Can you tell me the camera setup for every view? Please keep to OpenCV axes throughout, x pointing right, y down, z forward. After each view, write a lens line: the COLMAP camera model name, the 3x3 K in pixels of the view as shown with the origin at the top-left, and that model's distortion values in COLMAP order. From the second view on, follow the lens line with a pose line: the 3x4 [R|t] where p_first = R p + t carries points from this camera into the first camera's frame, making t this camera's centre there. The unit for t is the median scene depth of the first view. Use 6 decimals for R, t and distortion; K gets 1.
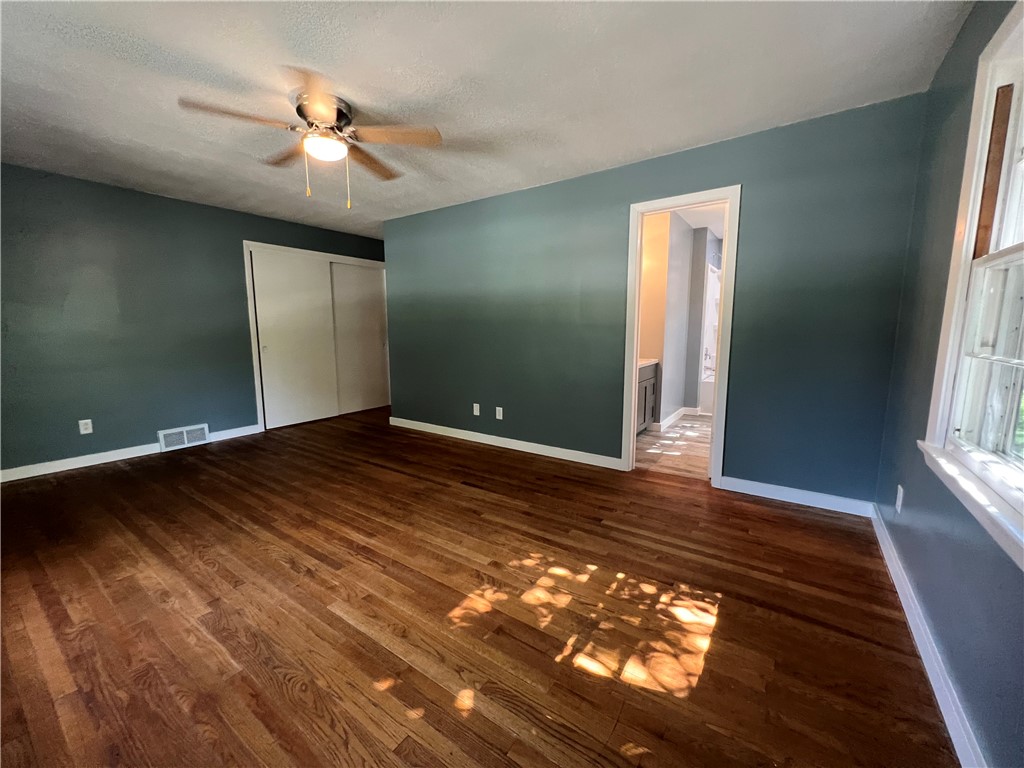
lens RADIAL K [[411.7, 0, 510.0], [0, 411.7, 380.7], [0, 0, 1]] dist [0.000739, 0.000236]
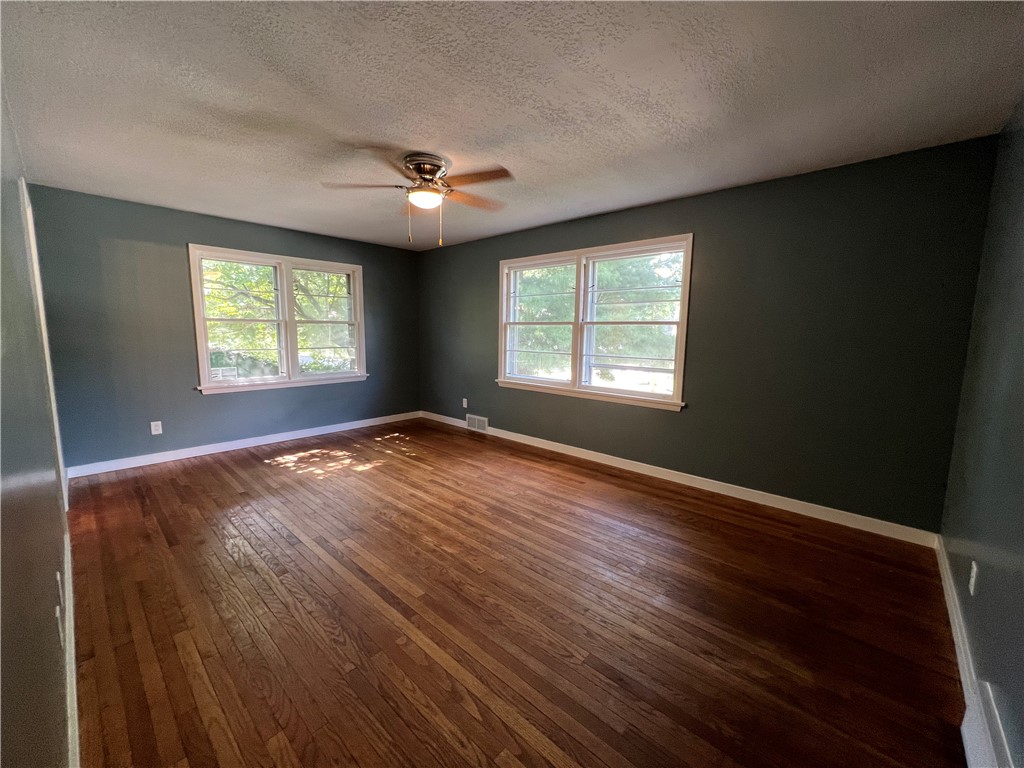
lens RADIAL K [[411.7, 0, 510.0], [0, 411.7, 380.7], [0, 0, 1]] dist [0.000739, 0.000236]
pose [[-0.991114, -0.017277, 0.131886, -0.930443], [0.018213, 0.964563, 0.263224, -0.396961], [-0.131761, 0.263288, -0.955677, 2.410904]]
